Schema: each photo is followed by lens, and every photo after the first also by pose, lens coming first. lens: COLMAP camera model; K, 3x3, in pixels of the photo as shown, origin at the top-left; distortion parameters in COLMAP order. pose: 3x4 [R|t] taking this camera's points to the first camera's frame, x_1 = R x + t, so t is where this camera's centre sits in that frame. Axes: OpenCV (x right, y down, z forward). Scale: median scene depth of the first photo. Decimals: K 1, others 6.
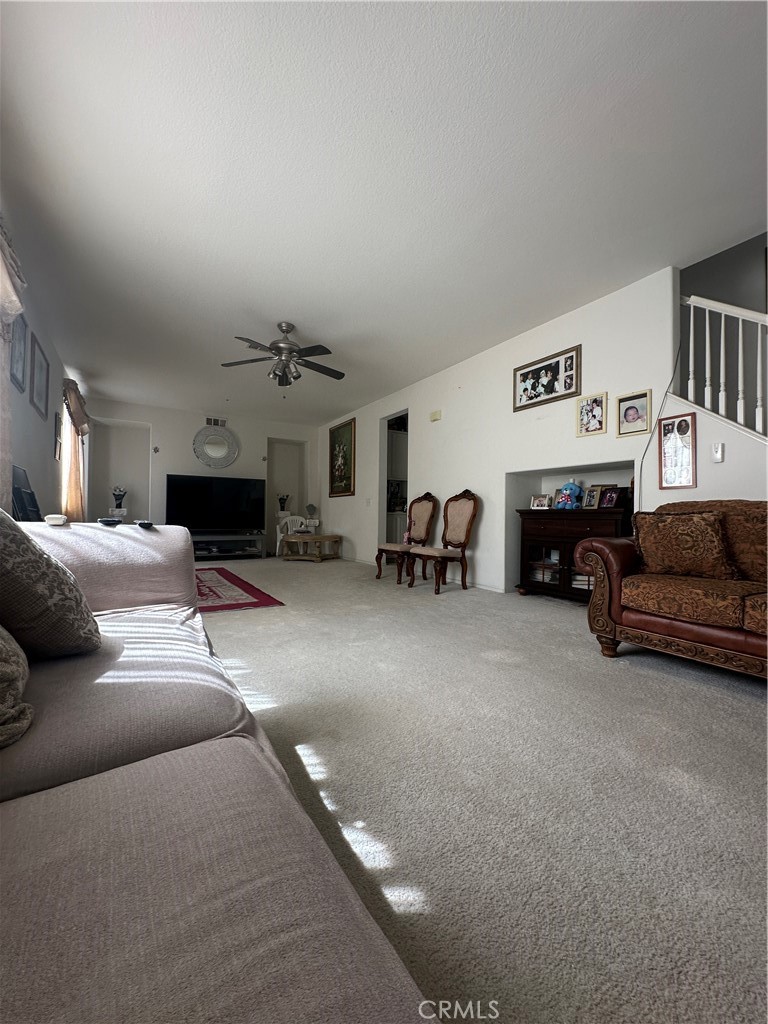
lens RADIAL K [[406.9, 0, 381.7], [0, 406.9, 511.4], [0, 0, 1]] dist [-0.002829, 0.000738]
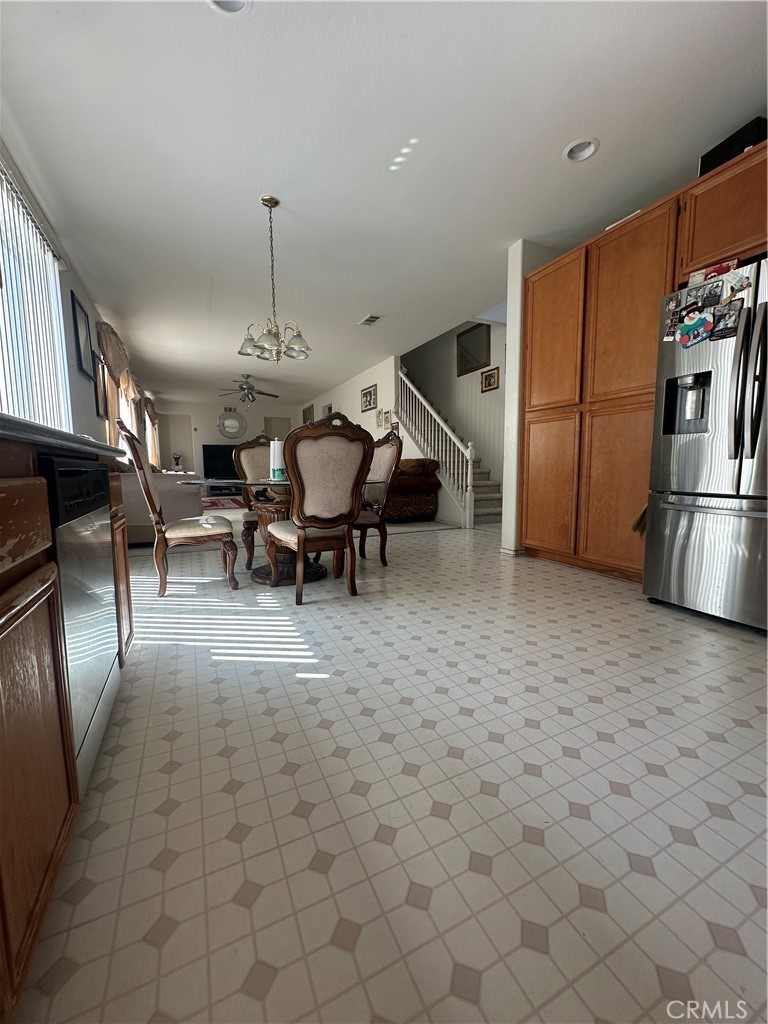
lens RADIAL K [[406.9, 0, 379.0], [0, 406.9, 513.3], [0, 0, 1]] dist [-0.002829, 0.000738]
pose [[0.993245, -0.007584, -0.115789, 0.397106], [0.022199, 0.991850, 0.125459, -0.004669], [0.113893, -0.127182, 0.985319, -0.621043]]
